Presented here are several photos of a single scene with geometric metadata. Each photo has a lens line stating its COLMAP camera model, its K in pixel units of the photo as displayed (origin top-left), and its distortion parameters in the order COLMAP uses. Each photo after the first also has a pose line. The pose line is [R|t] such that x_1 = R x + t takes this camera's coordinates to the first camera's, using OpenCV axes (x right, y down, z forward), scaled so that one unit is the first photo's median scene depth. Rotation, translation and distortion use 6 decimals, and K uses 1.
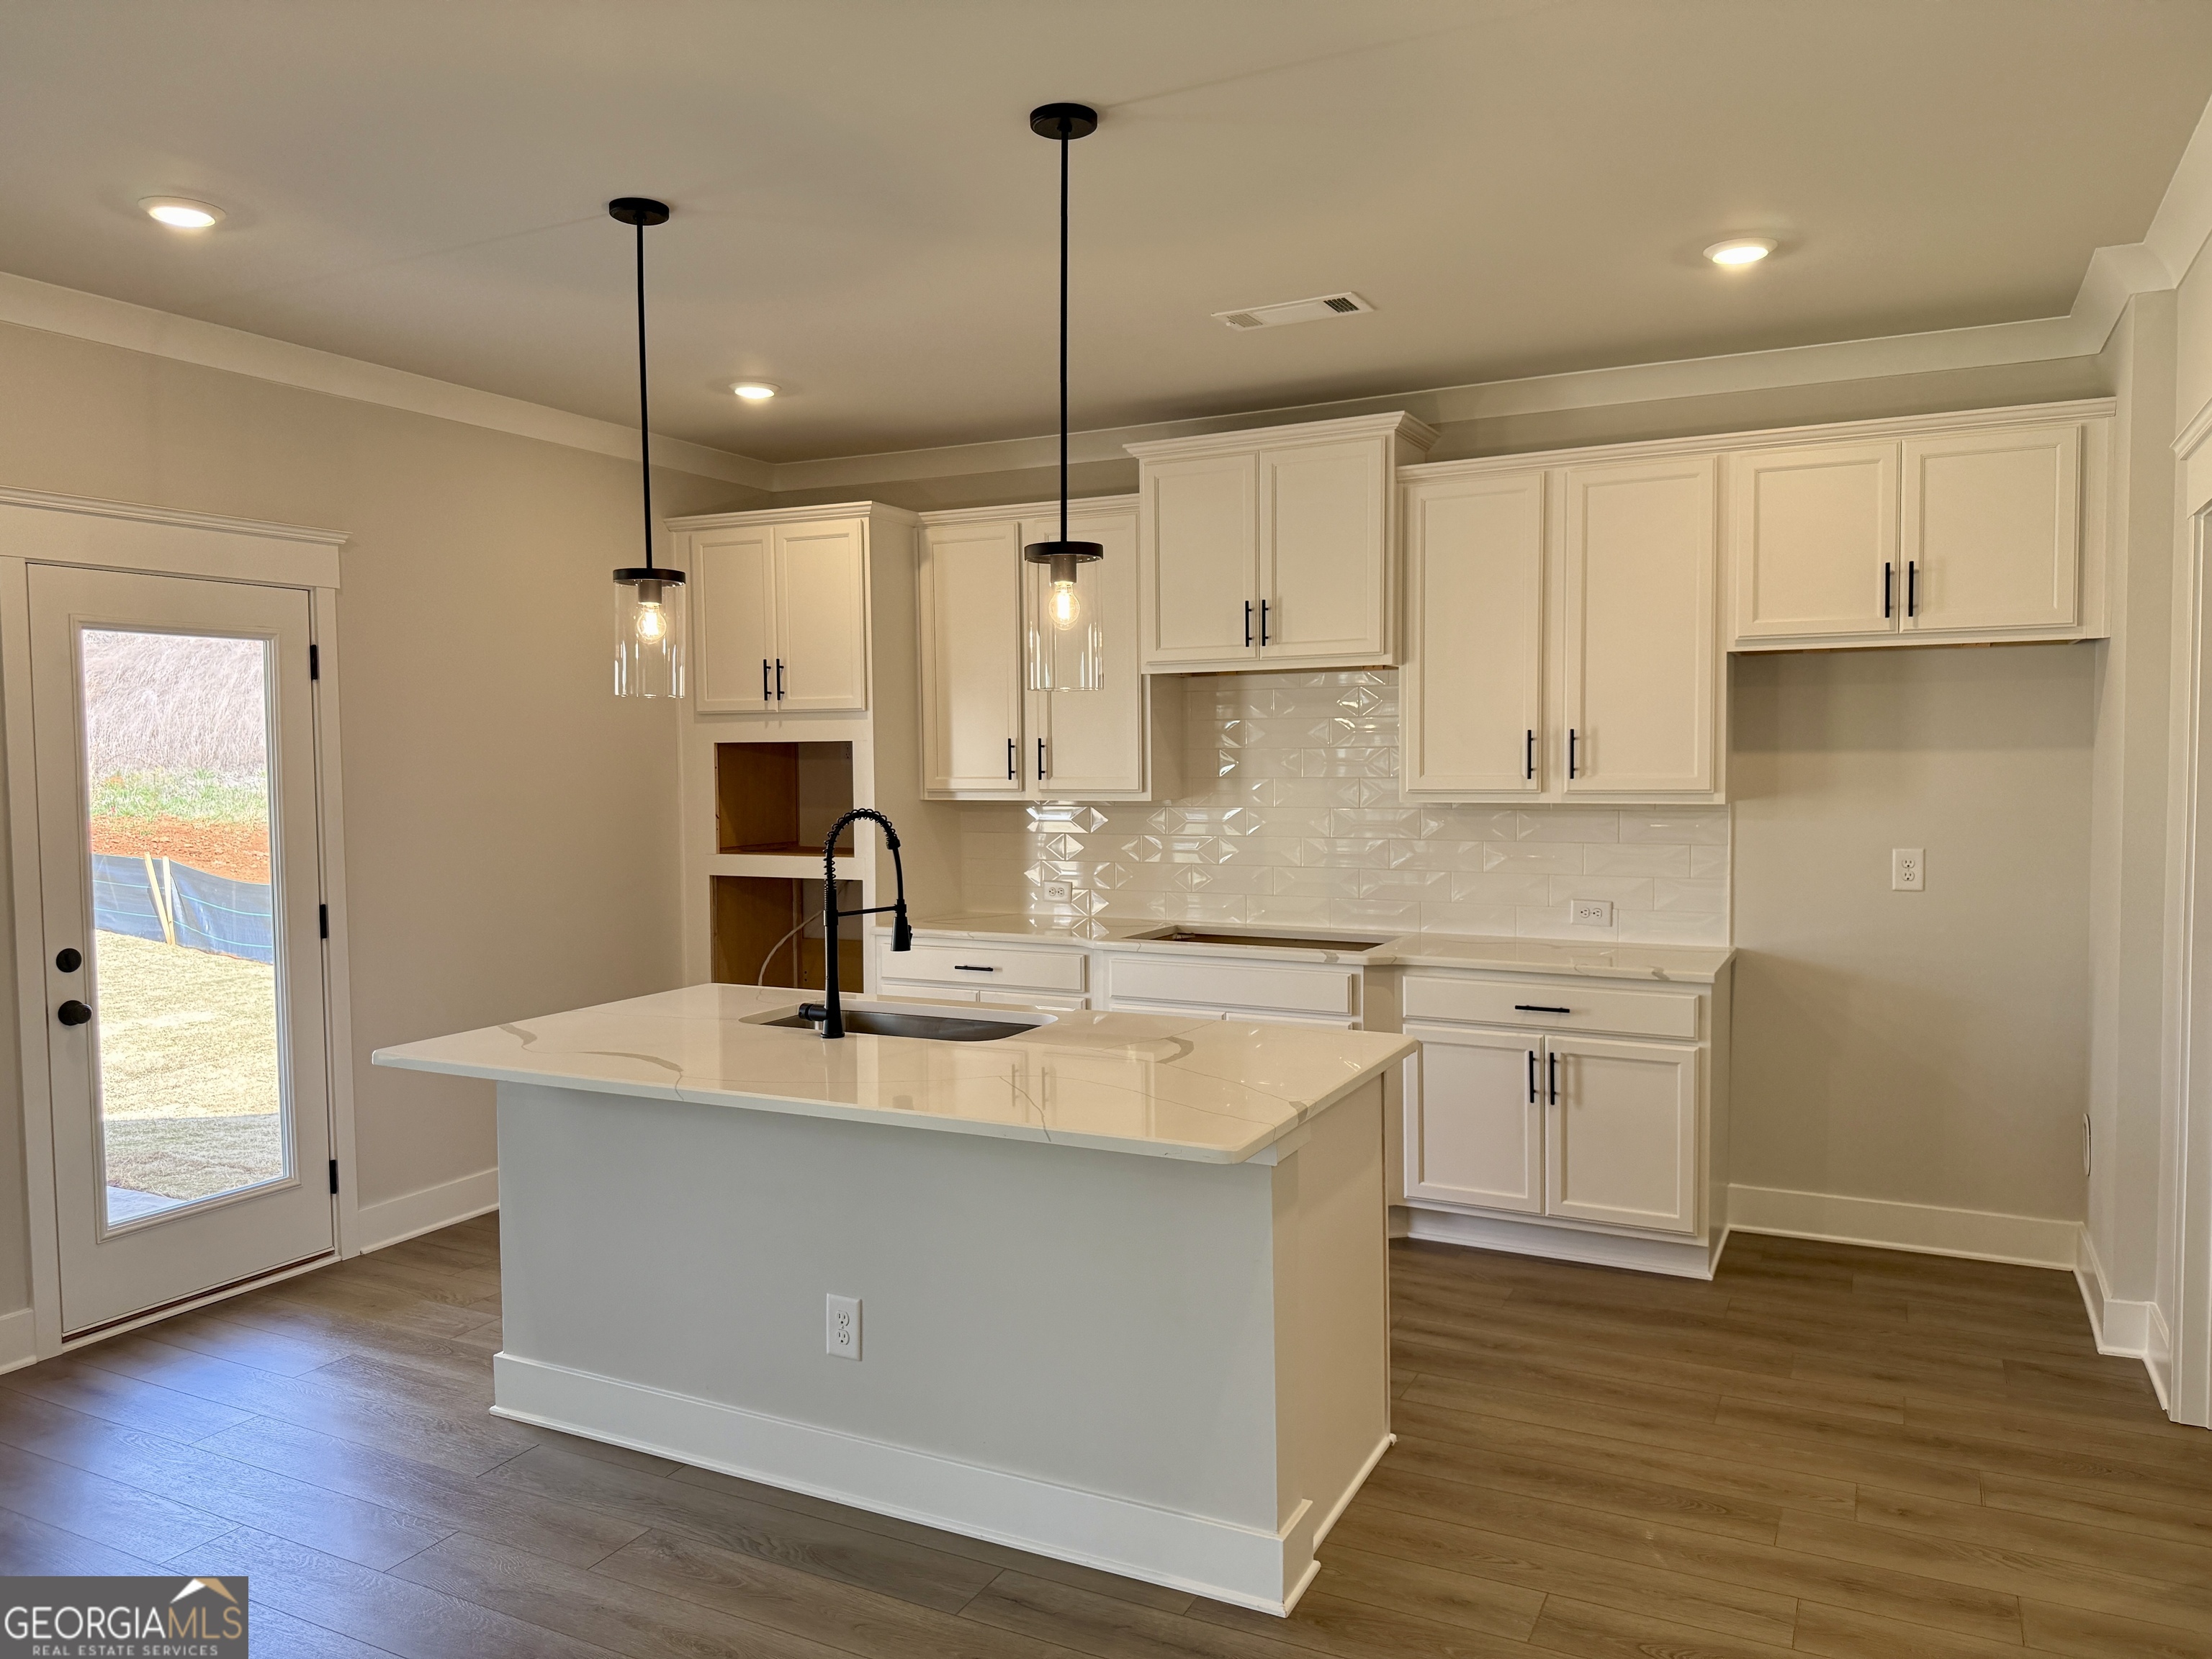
lens RADIAL K [[1570.1, 0, 1098.7], [0, 1570.1, 831.8], [0, 0, 1]] dist [0.006442, -0.003000]
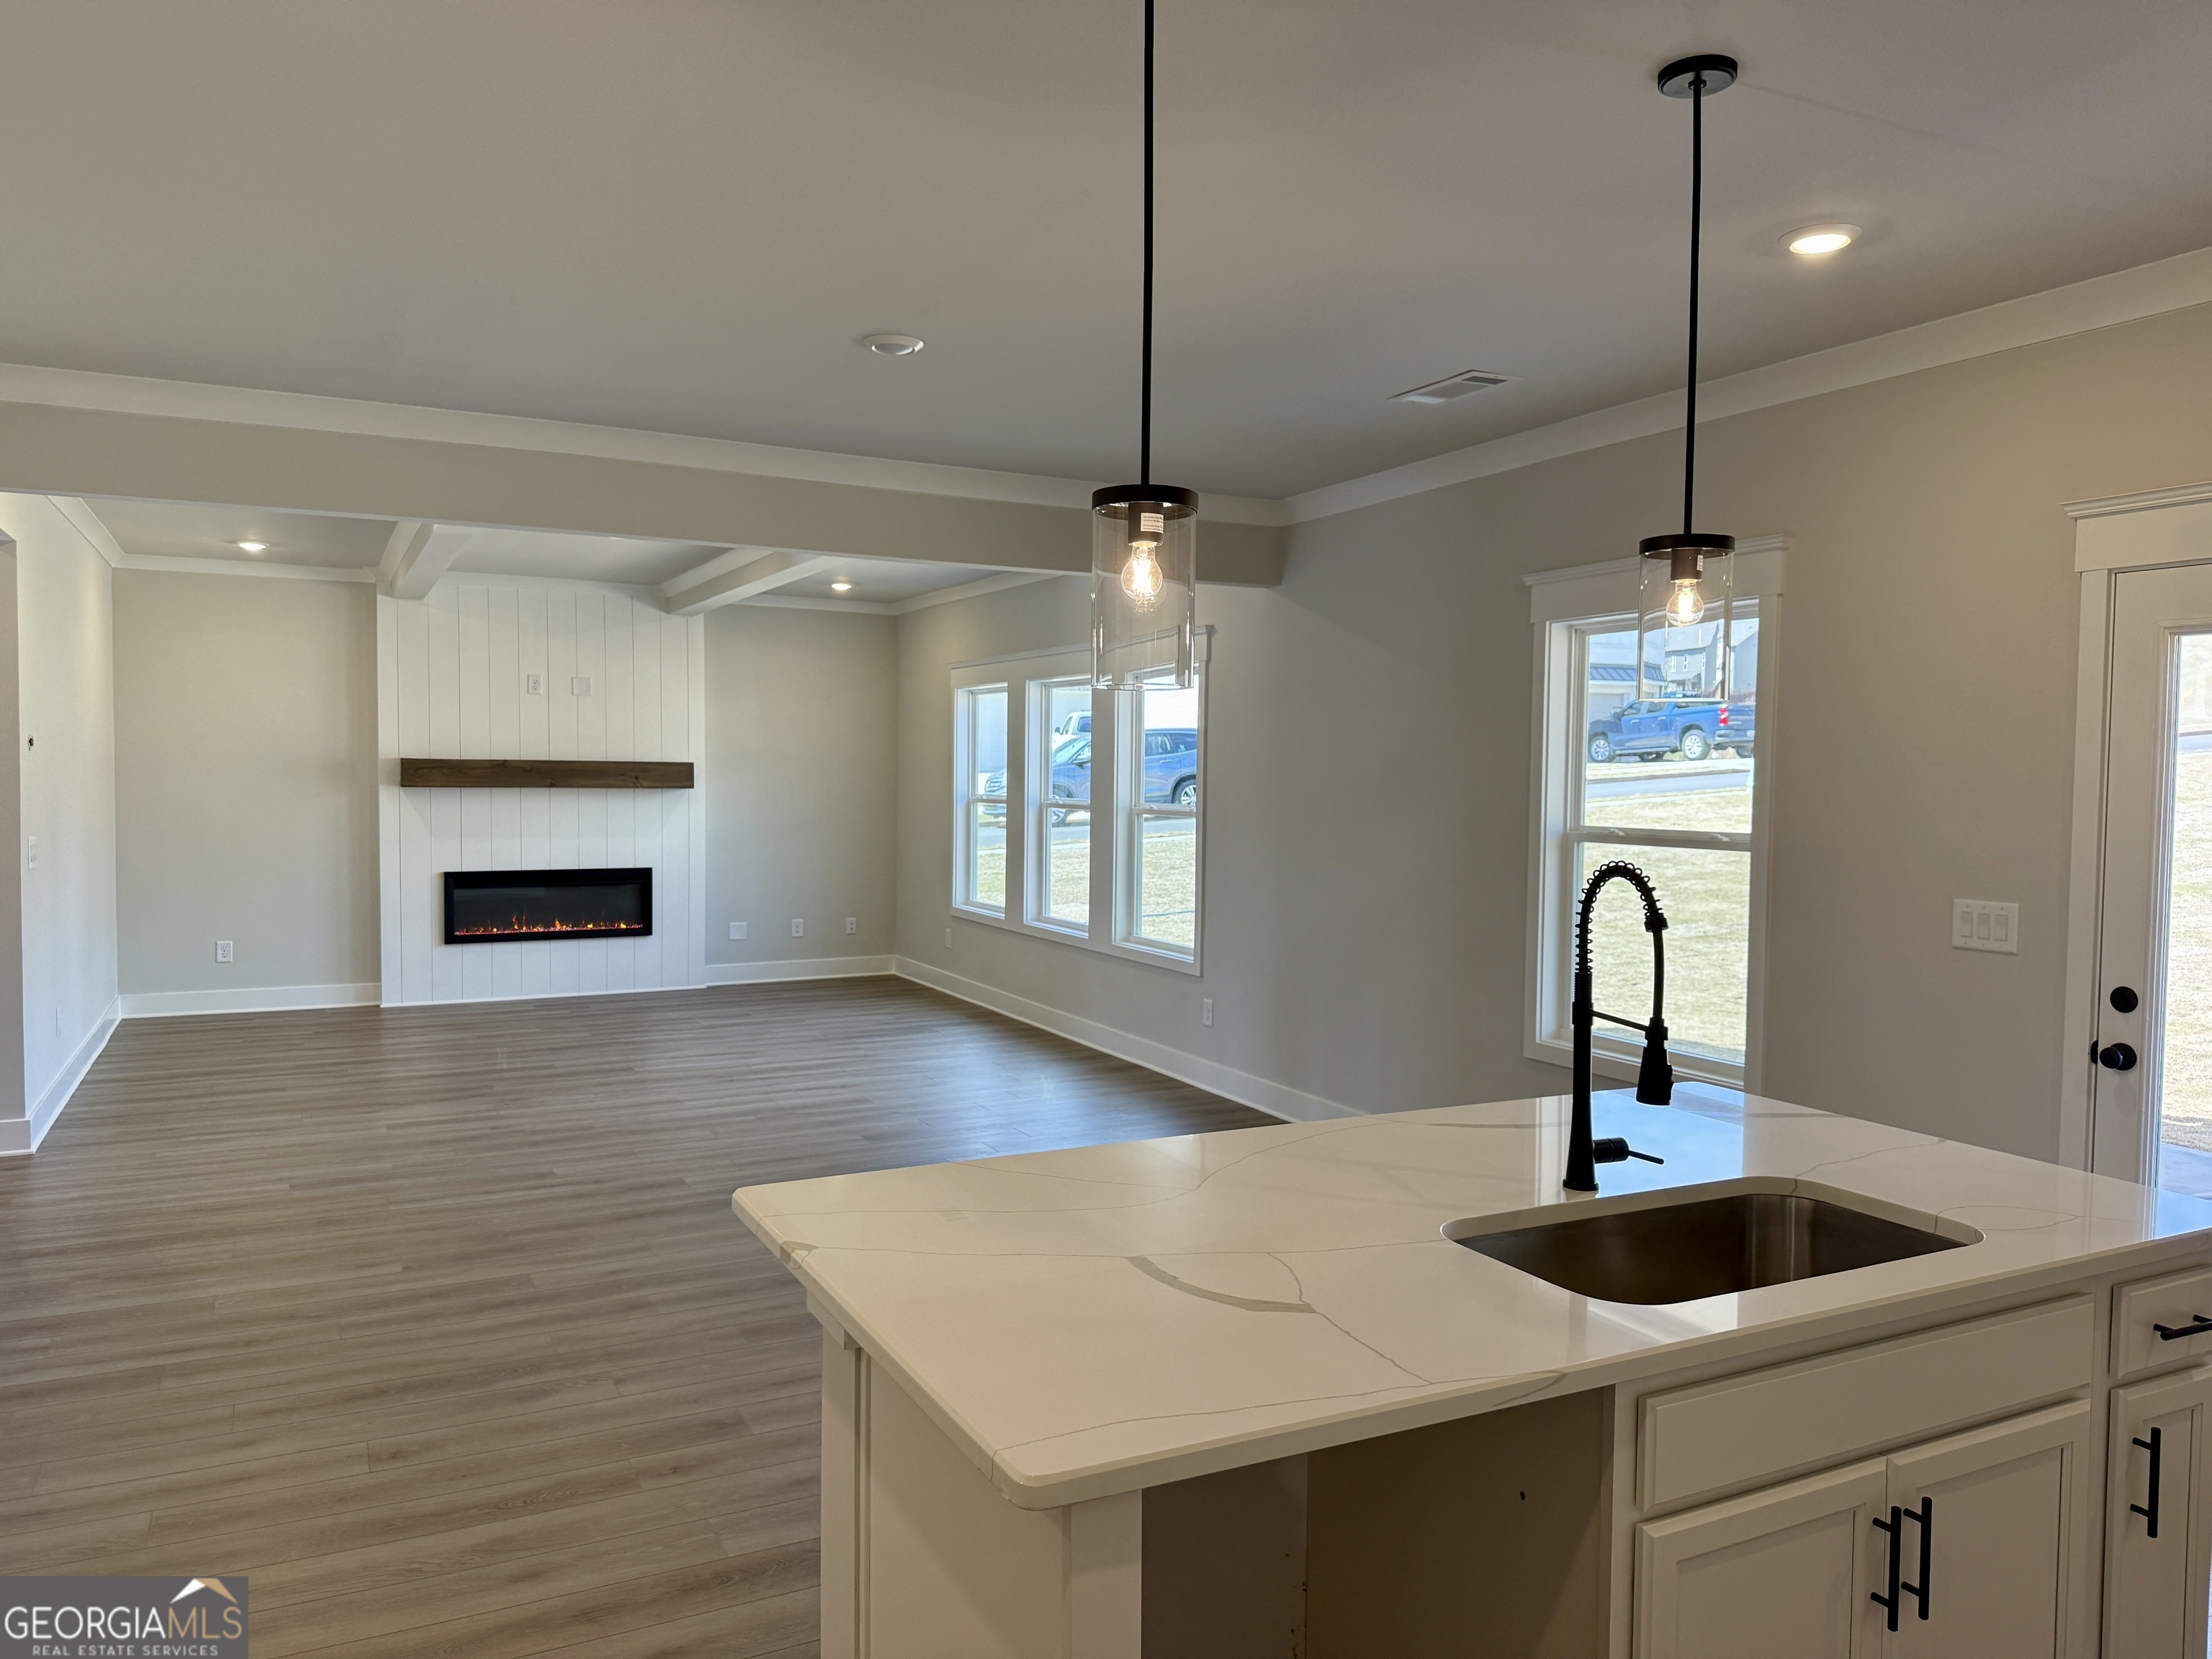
lens RADIAL K [[1570.1, 0, 1098.7], [0, 1570.1, 831.8], [0, 0, 1]] dist [0.006442, -0.003000]
pose [[-0.593594, 0.035401, -0.803985, 0.378111], [-0.044291, 0.996081, 0.076560, -0.051015], [0.803545, 0.081055, -0.589700, 0.905802]]
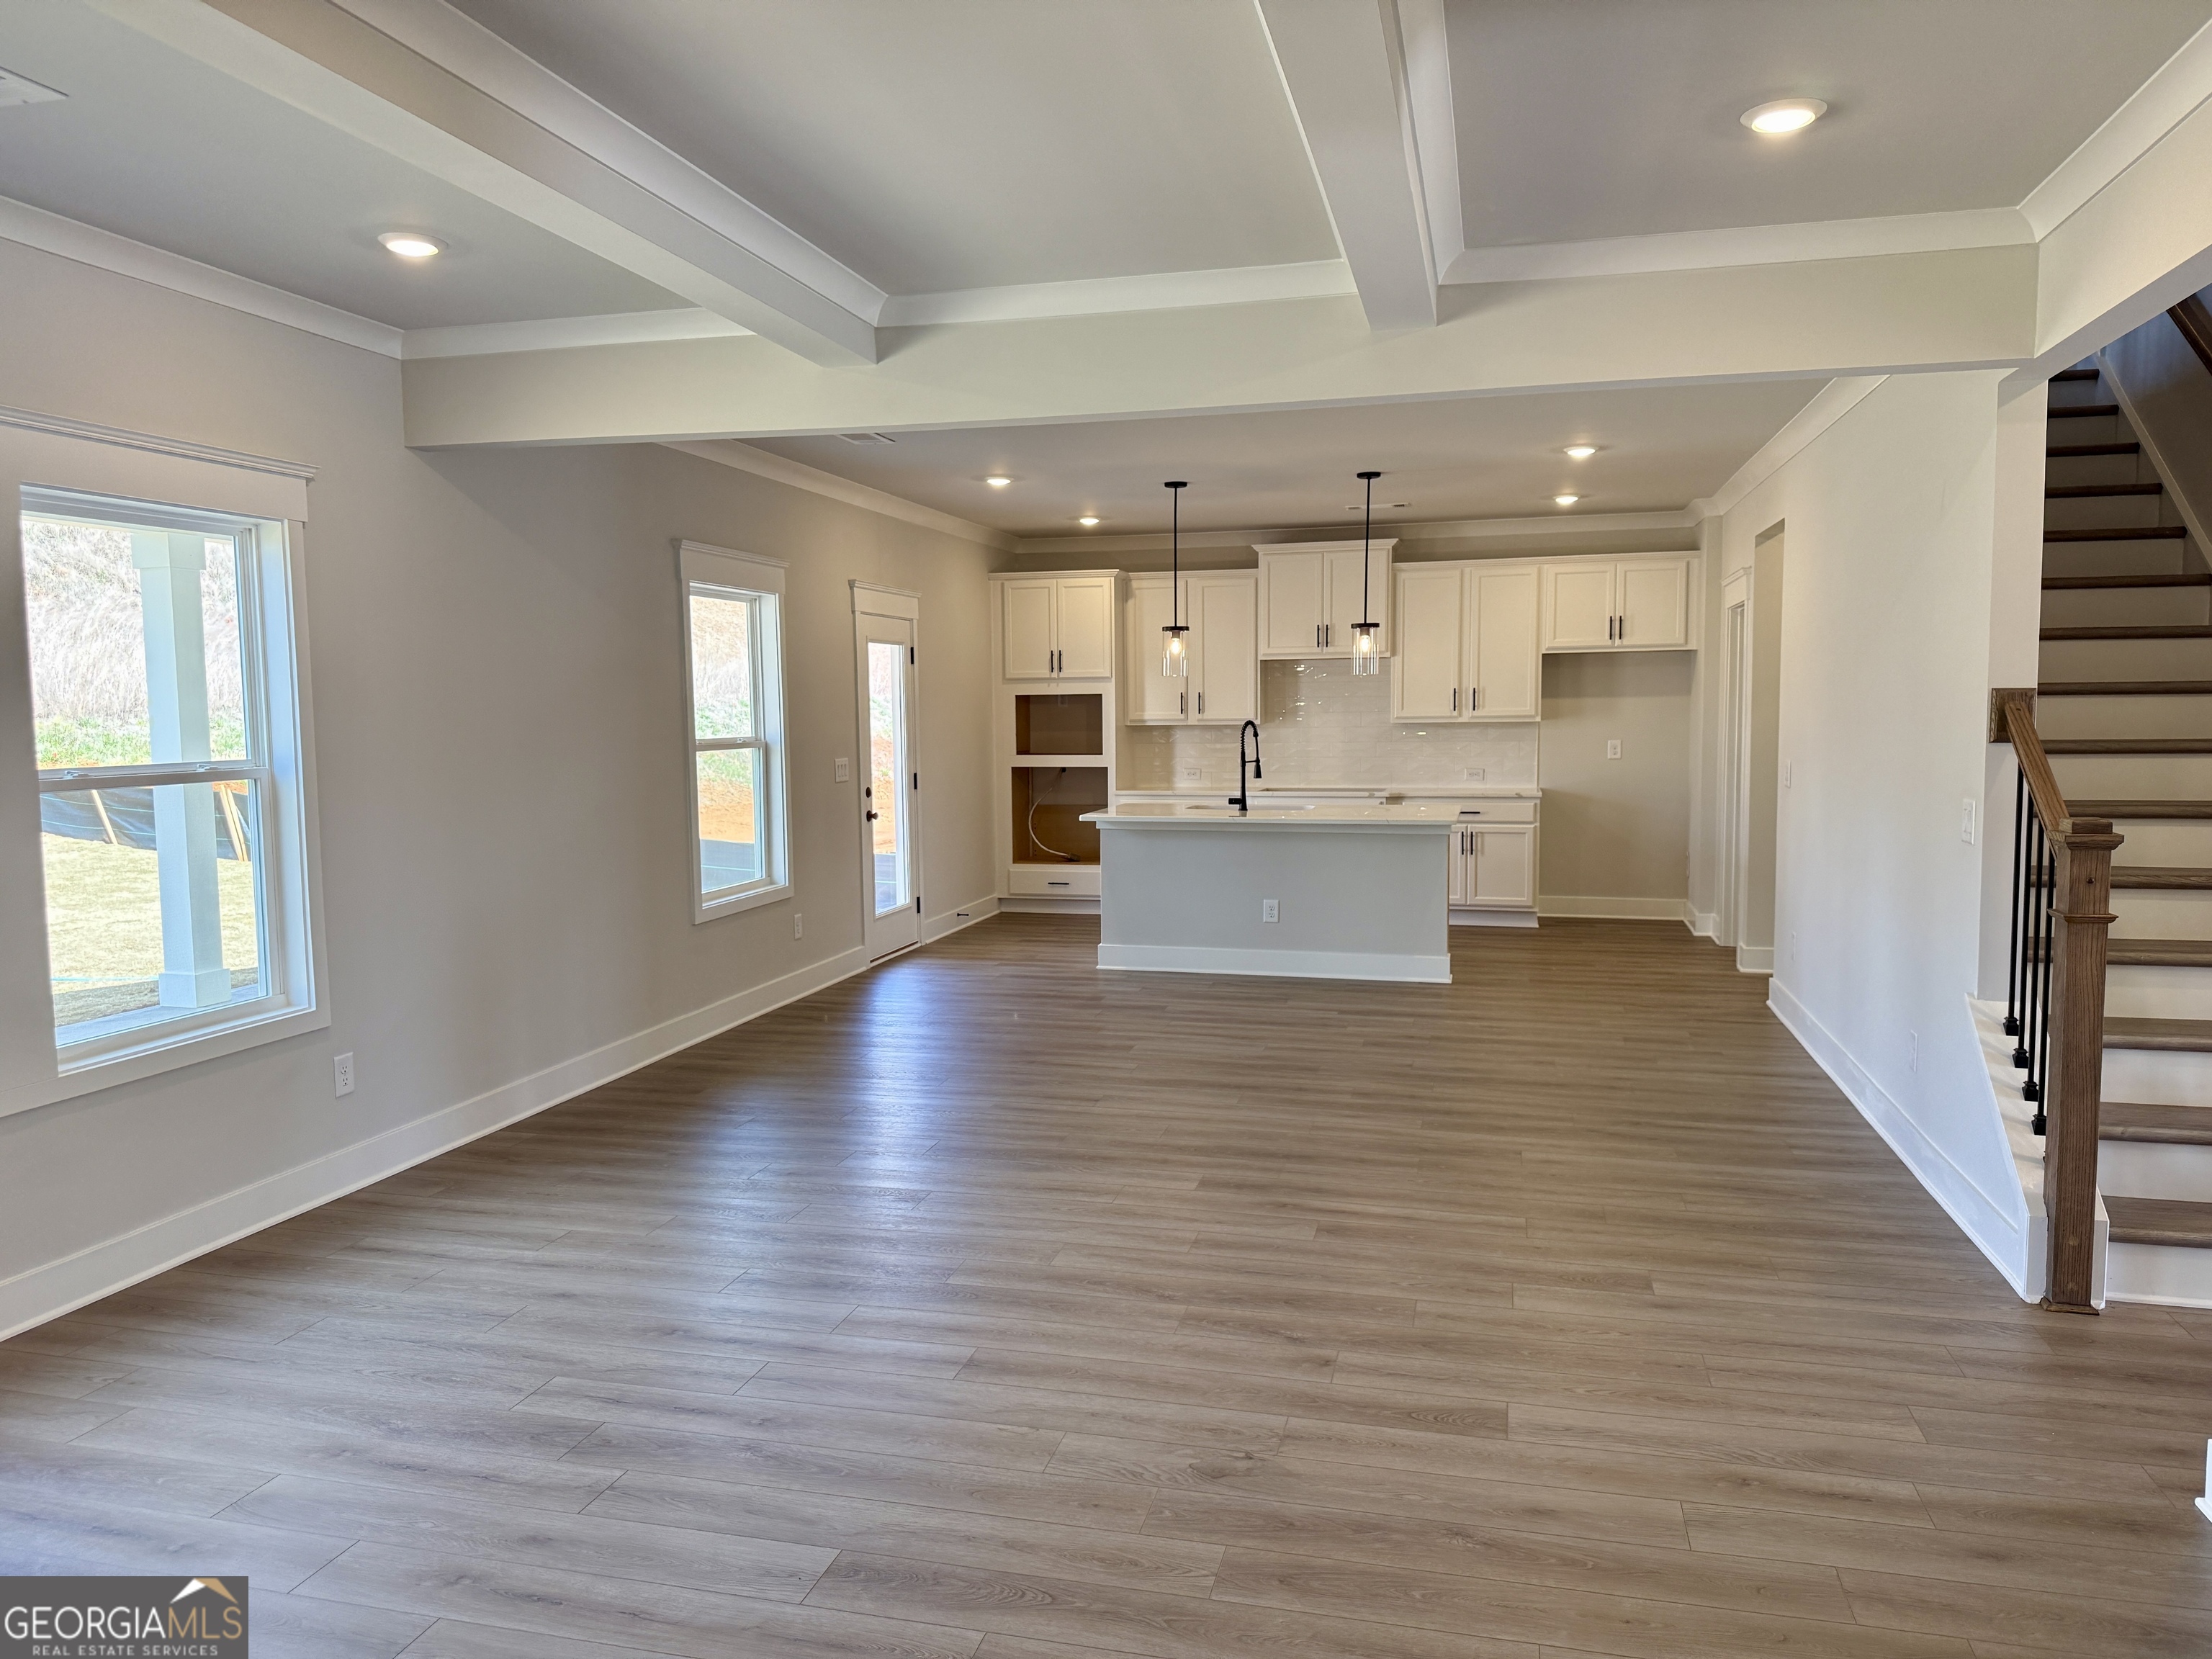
lens RADIAL K [[1544.3, 0, 1106.0], [0, 1544.3, 829.5], [0, 0, 1]] dist [0.087283, -0.000208]
pose [[0.977362, -0.018398, 0.210773, -0.677457], [0.012084, 0.999440, 0.031204, 0.059818], [-0.211229, -0.027951, 0.977037, -1.041397]]
